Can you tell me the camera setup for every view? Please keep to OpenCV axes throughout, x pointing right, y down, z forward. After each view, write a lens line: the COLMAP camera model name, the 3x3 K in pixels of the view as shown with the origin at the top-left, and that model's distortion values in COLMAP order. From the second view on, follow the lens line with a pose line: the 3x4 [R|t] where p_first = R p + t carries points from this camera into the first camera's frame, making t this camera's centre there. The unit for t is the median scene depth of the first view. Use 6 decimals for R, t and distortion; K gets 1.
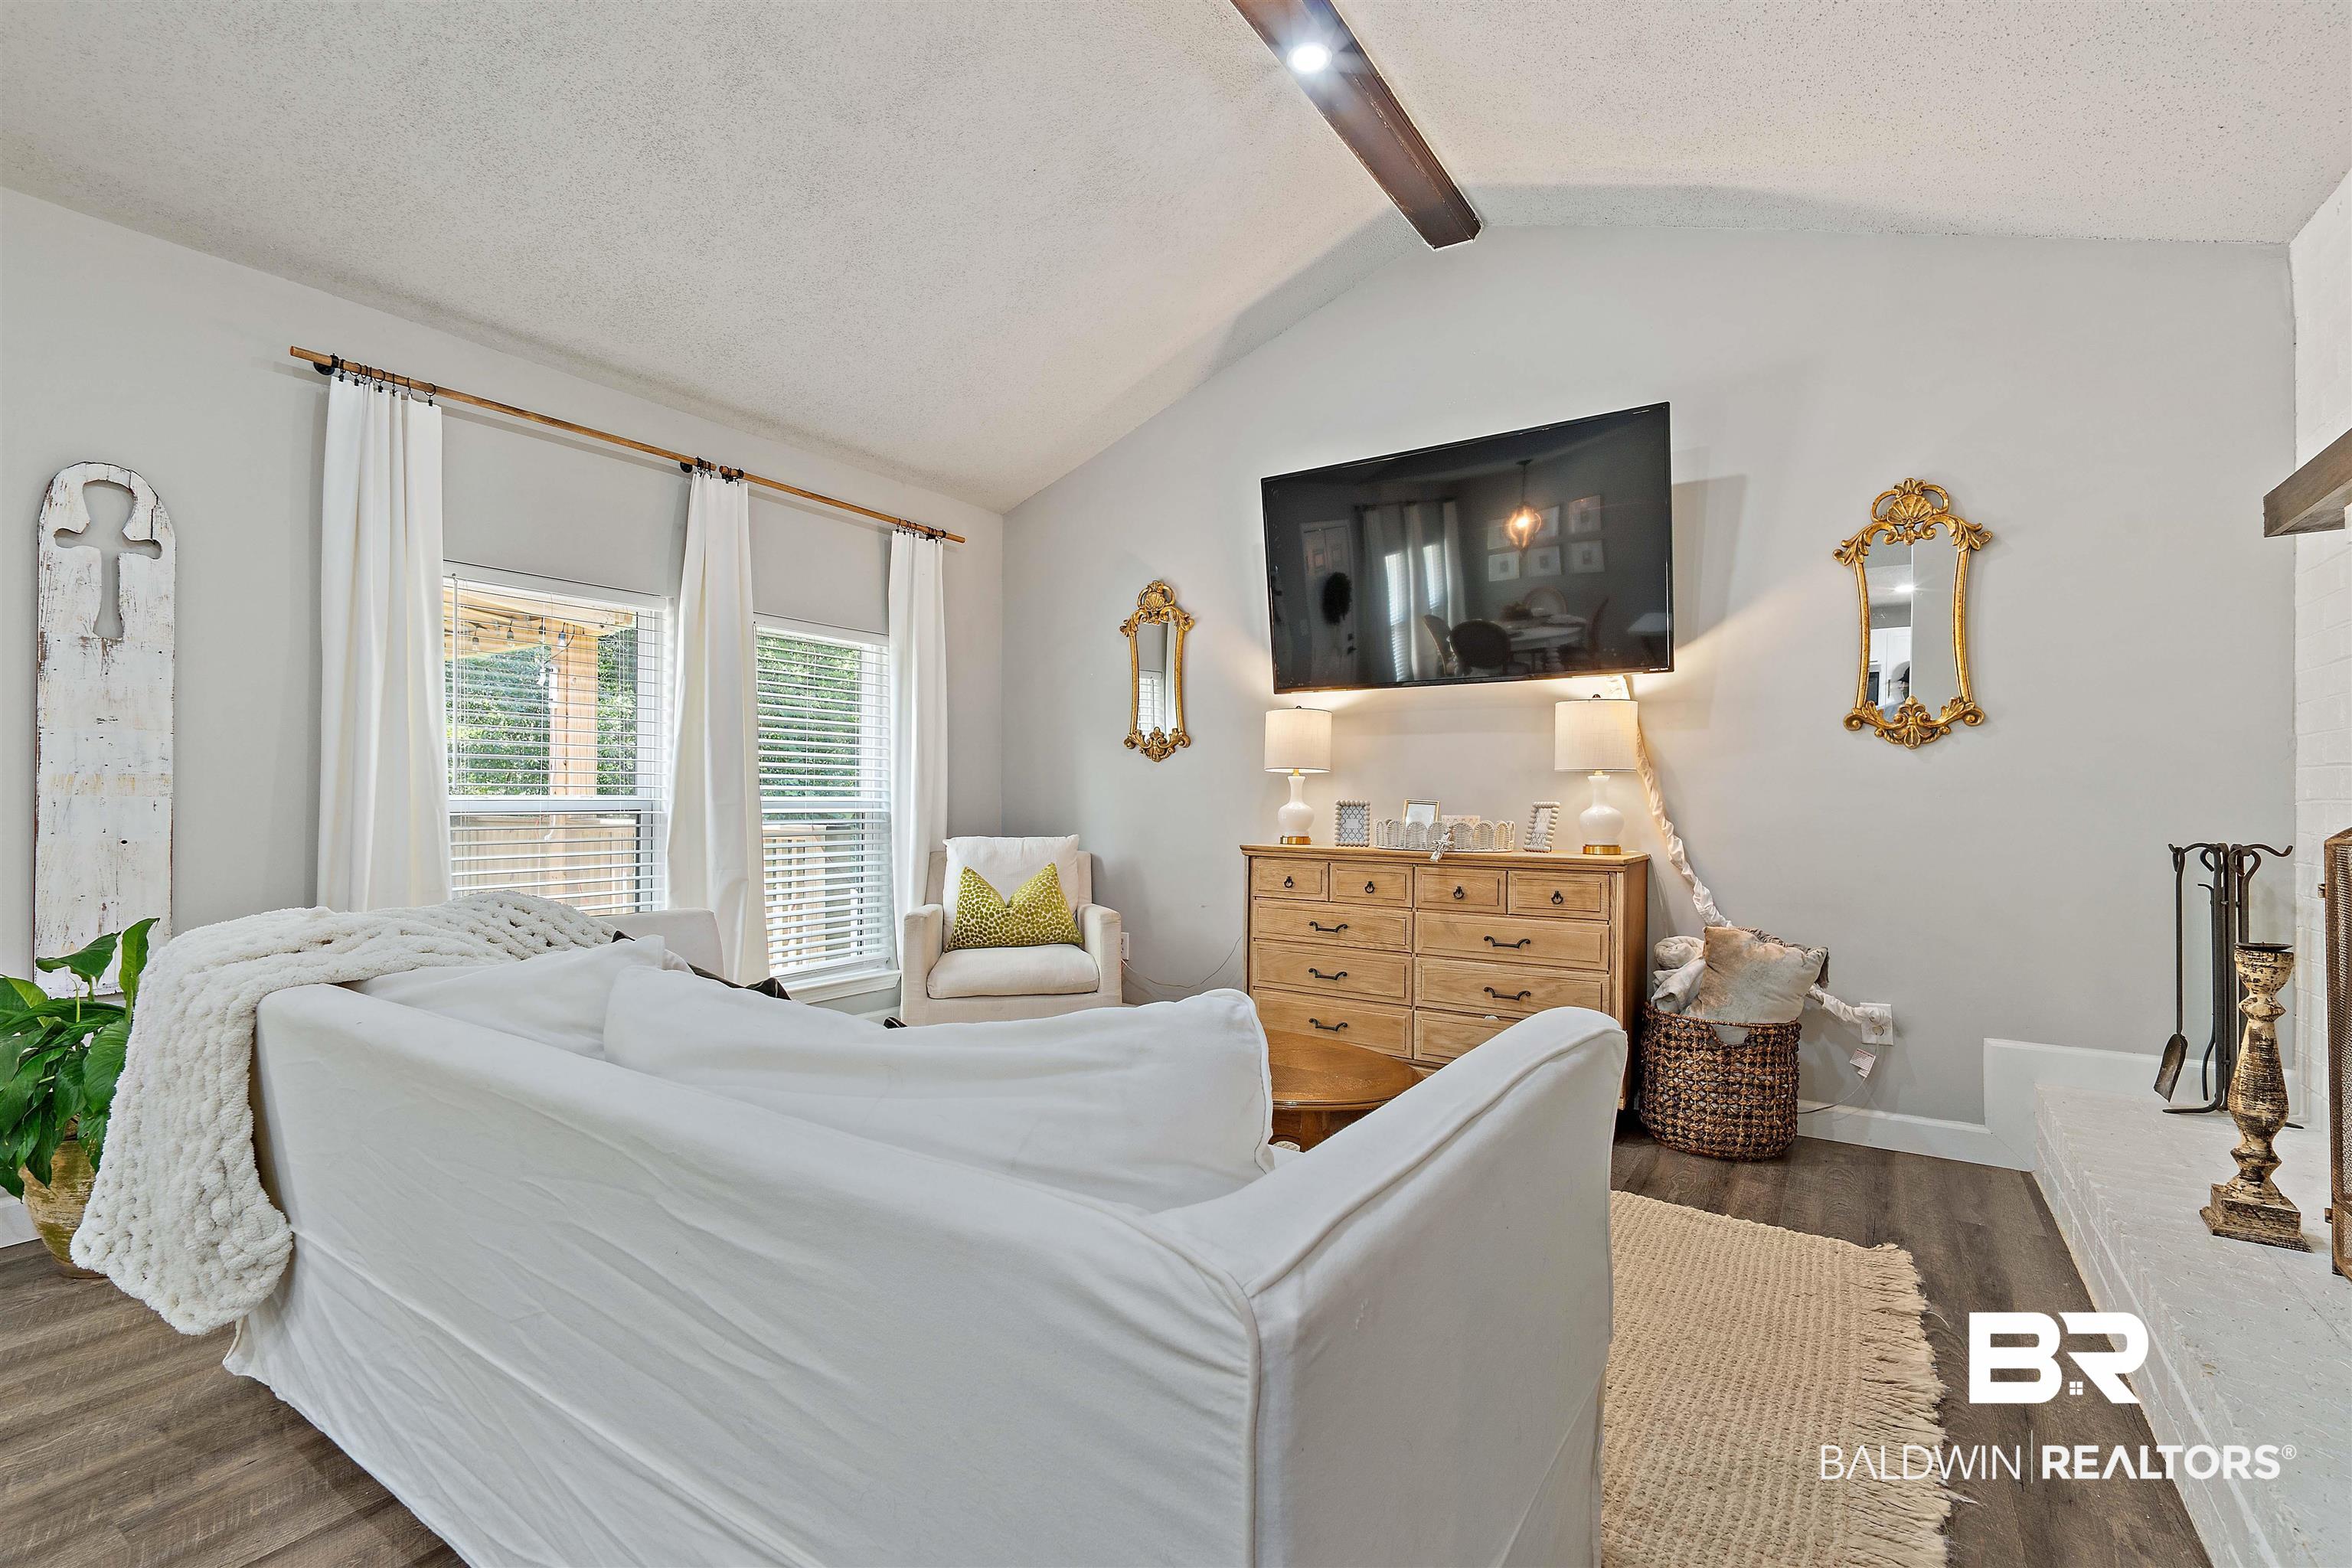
lens RADIAL K [[1033.4, 0, 1184.2], [0, 1033.4, 782.2], [0, 0, 1]] dist [0.000574, -0.000291]
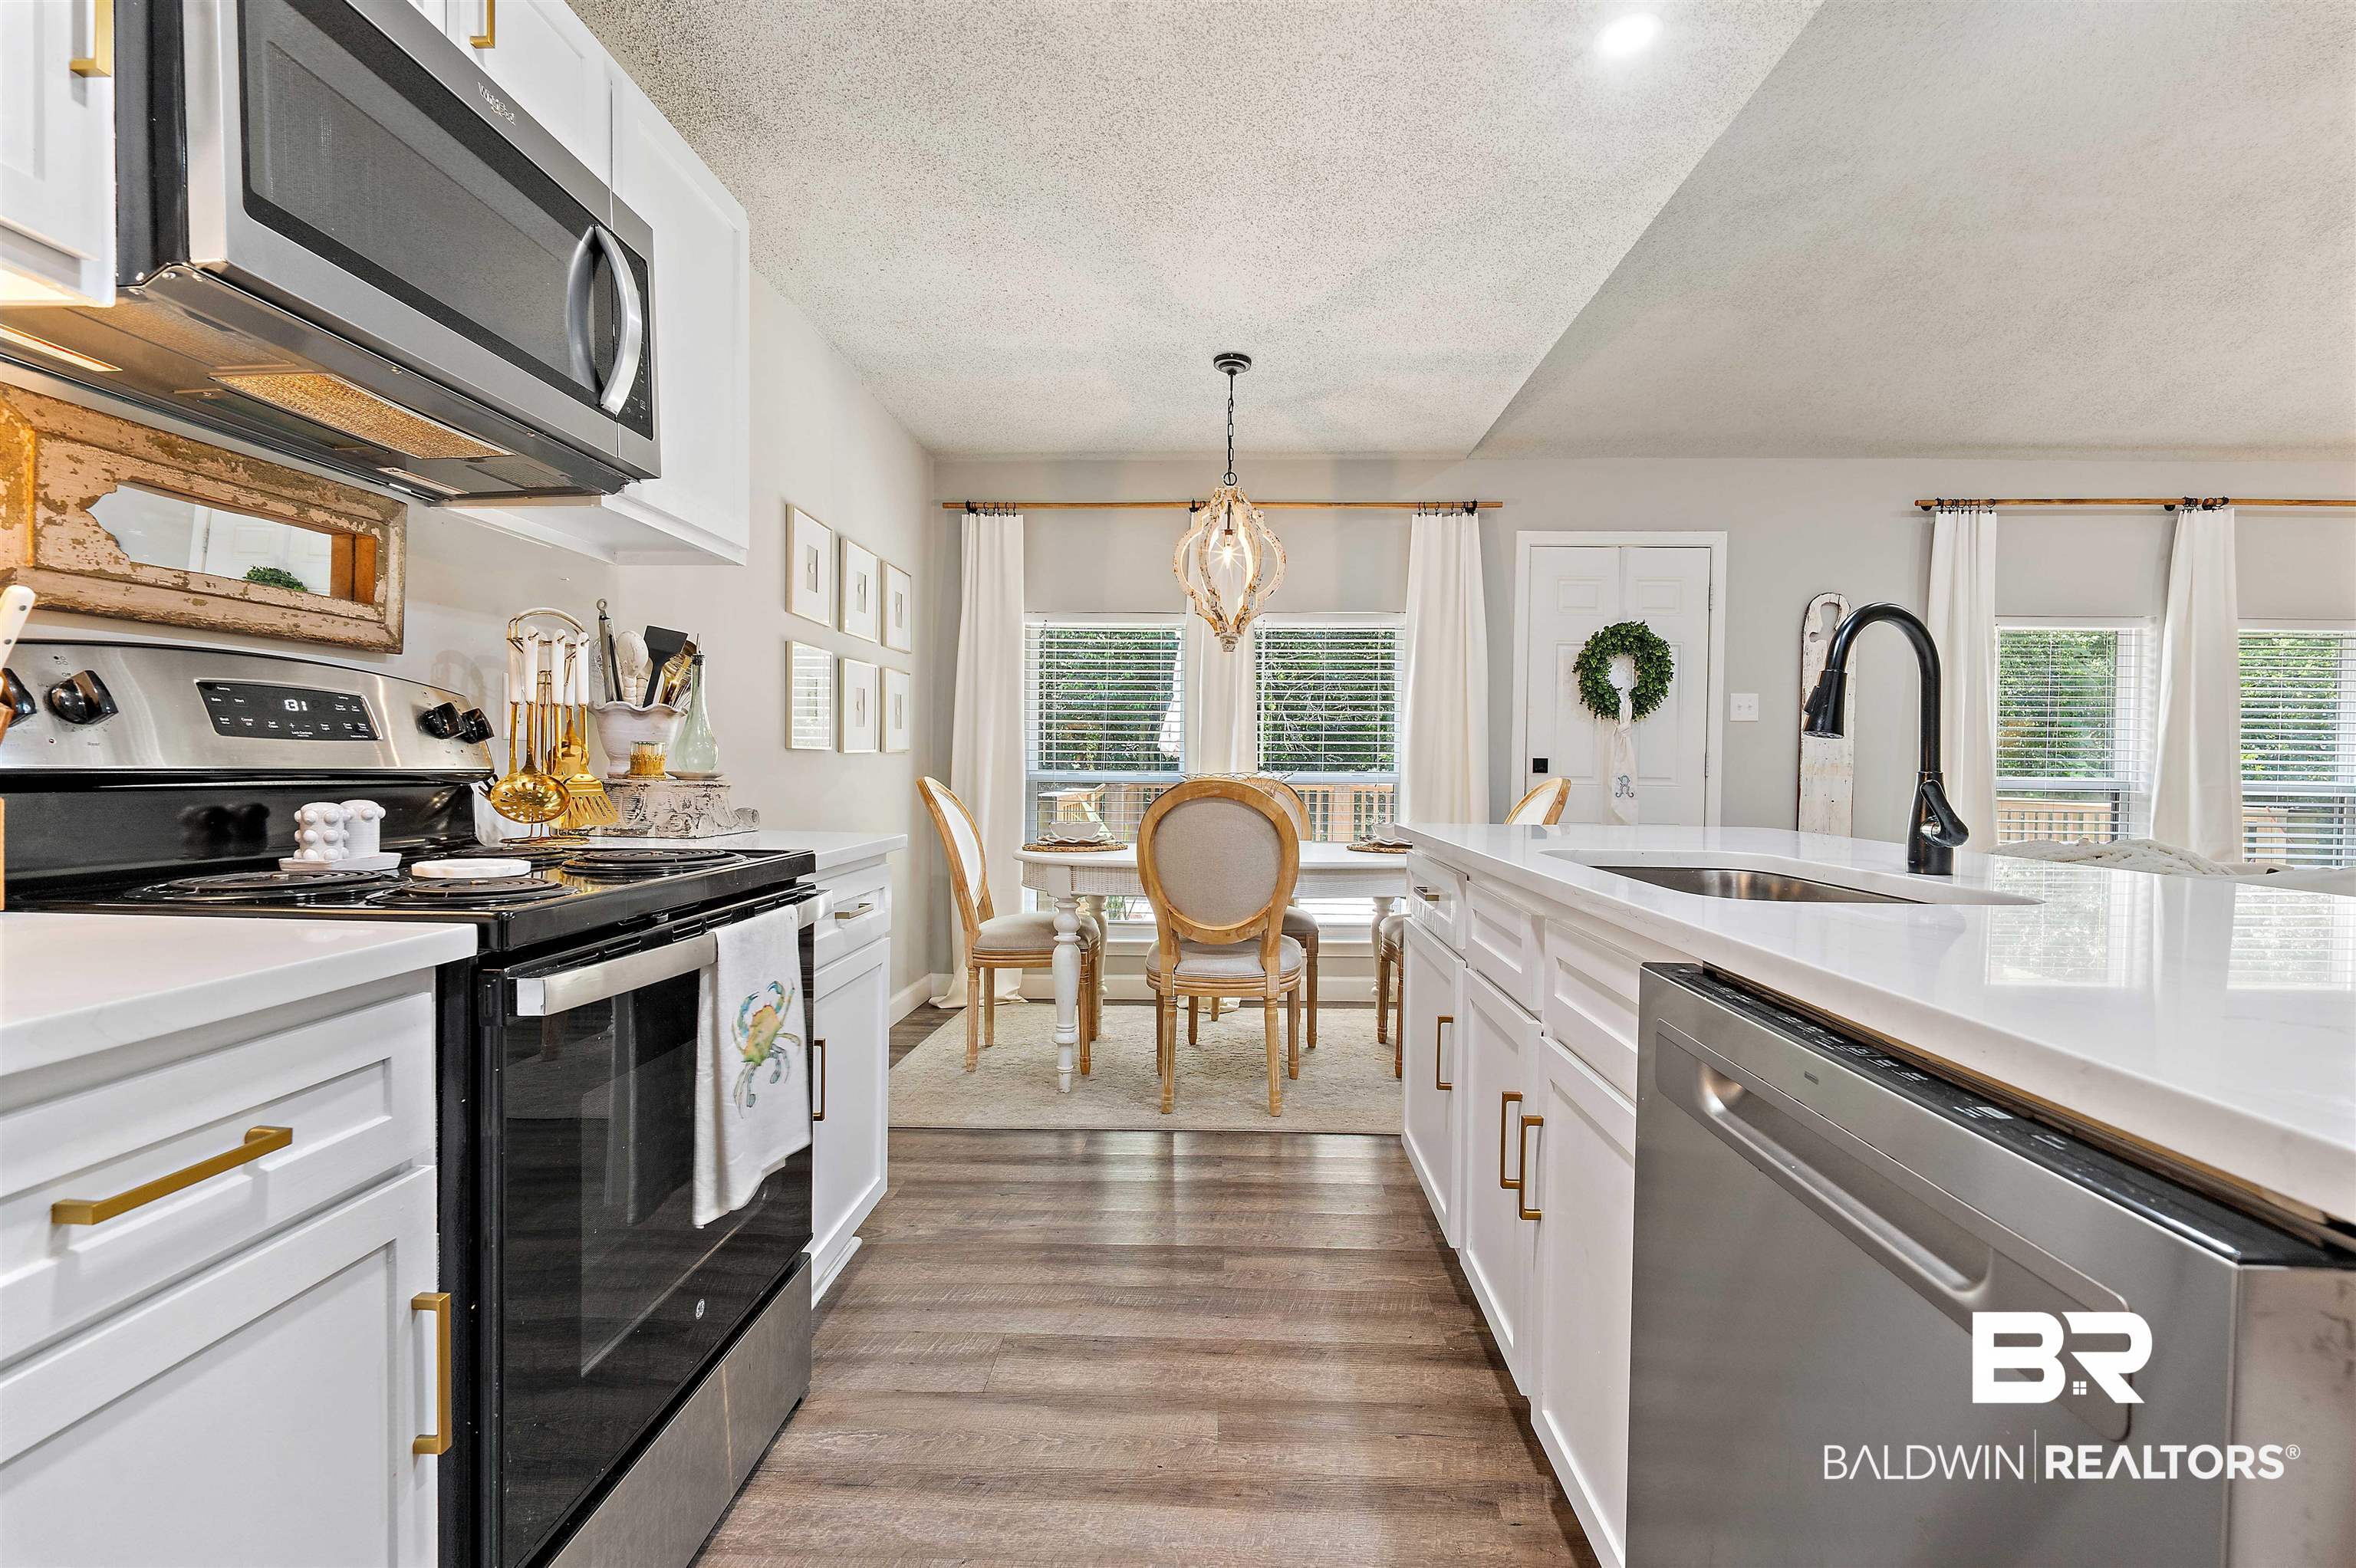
lens RADIAL K [[1028.6, 0, 1197.0], [0, 1028.6, 783.1], [0, 0, 1]] dist [-0.002079, -0.000318]
pose [[0.533424, 0.016999, -0.845677, -0.073933], [0.001537, 0.999777, 0.021066, -0.009501], [0.845847, -0.012537, 0.533278, -0.654316]]
